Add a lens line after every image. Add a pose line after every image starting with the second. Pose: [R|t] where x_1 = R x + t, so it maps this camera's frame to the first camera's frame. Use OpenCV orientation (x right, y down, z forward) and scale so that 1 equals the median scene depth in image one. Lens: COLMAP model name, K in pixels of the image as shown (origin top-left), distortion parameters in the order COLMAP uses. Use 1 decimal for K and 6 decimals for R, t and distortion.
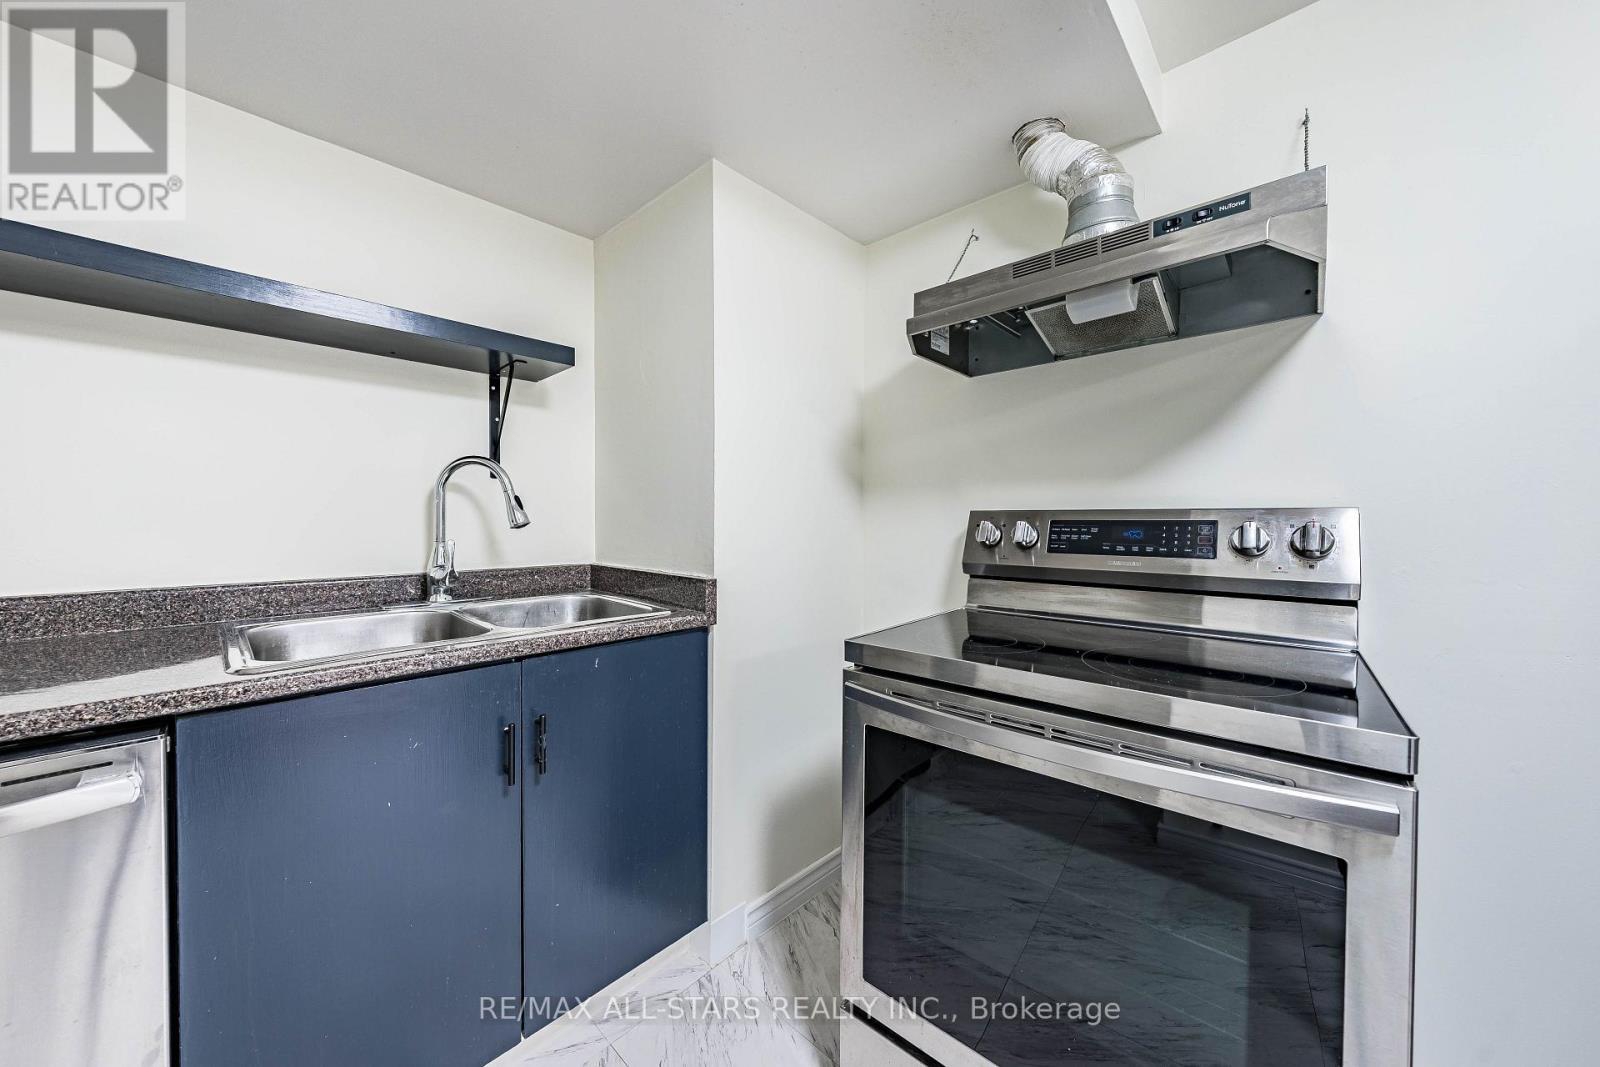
lens RADIAL K [[641.1, 0, 786.6], [0, 641.1, 518.2], [0, 0, 1]] dist [-0.002947, -0.000056]
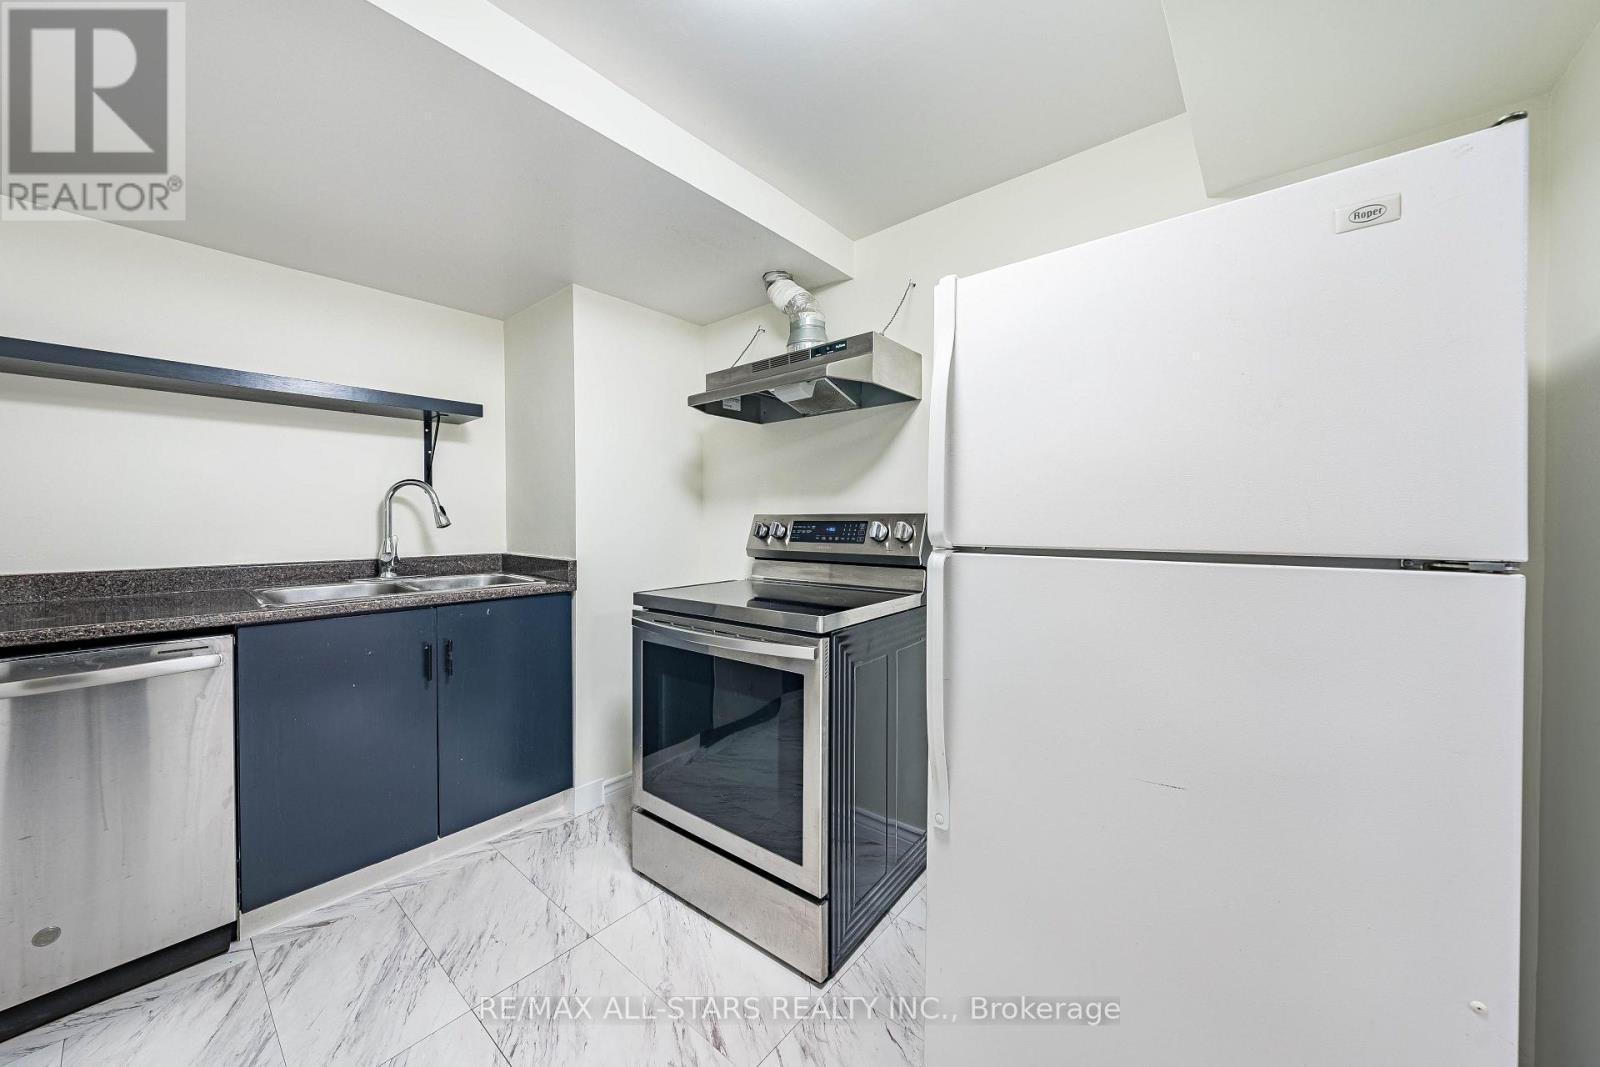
lens RADIAL K [[638.8, 0, 801.3], [0, 638.8, 519.0], [0, 0, 1]] dist [0.000687, -0.000012]
pose [[0.998043, -0.004184, 0.062387, 0.333431], [0.004074, 0.999990, 0.001889, -0.004512], [-0.062395, -0.001631, 0.998050, -0.554675]]
